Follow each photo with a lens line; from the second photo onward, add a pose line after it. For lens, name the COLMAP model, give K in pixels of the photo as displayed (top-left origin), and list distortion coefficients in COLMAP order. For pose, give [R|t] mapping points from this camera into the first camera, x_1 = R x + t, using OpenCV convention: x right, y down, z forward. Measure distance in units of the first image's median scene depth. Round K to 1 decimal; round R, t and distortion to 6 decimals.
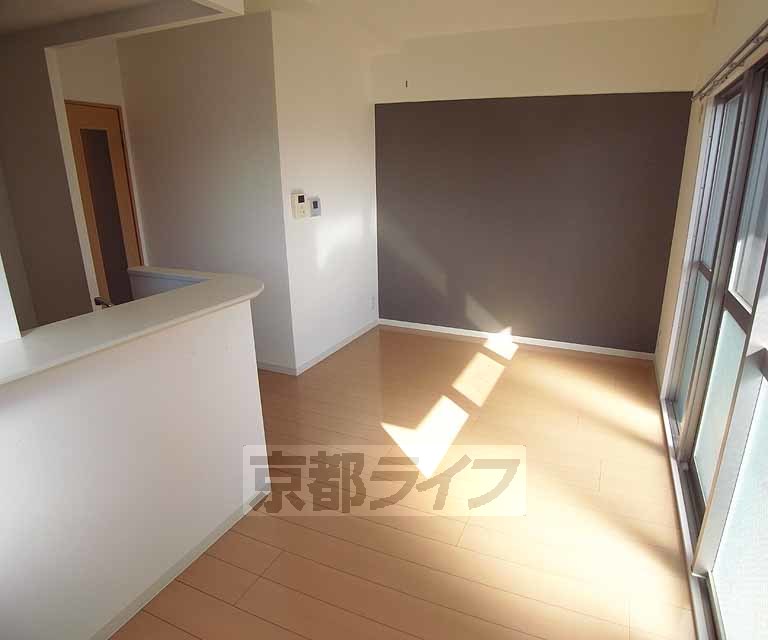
lens RADIAL K [[492.3, 0, 413.4], [0, 492.3, 313.7], [0, 0, 1]] dist [-0.021177, 0.001545]
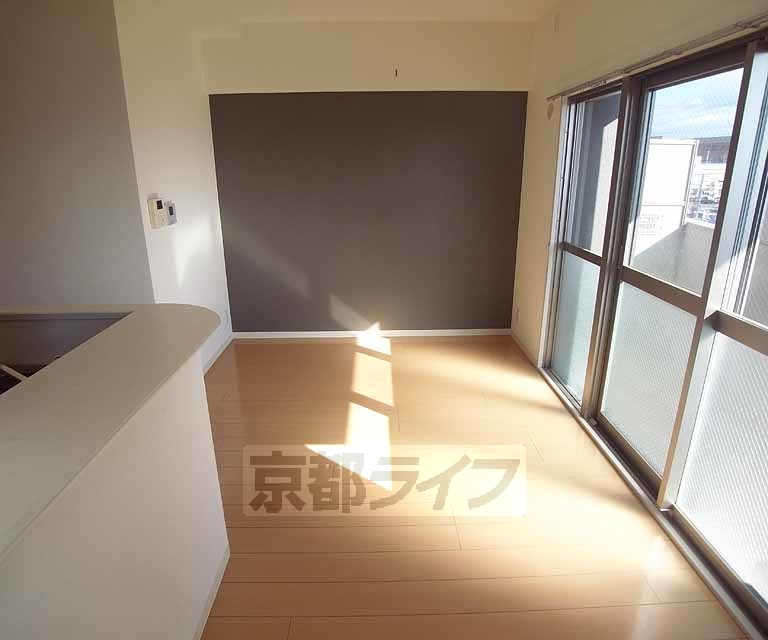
lens RADIAL K [[492.3, 0, 382.9], [0, 492.3, 318.8], [0, 0, 1]] dist [-0.021177, 0.001545]
pose [[0.918201, -0.132891, 0.373159, -0.192517], [0.126017, 0.991101, 0.042875, -0.025278], [-0.375536, 0.007657, 0.926776, 0.074732]]
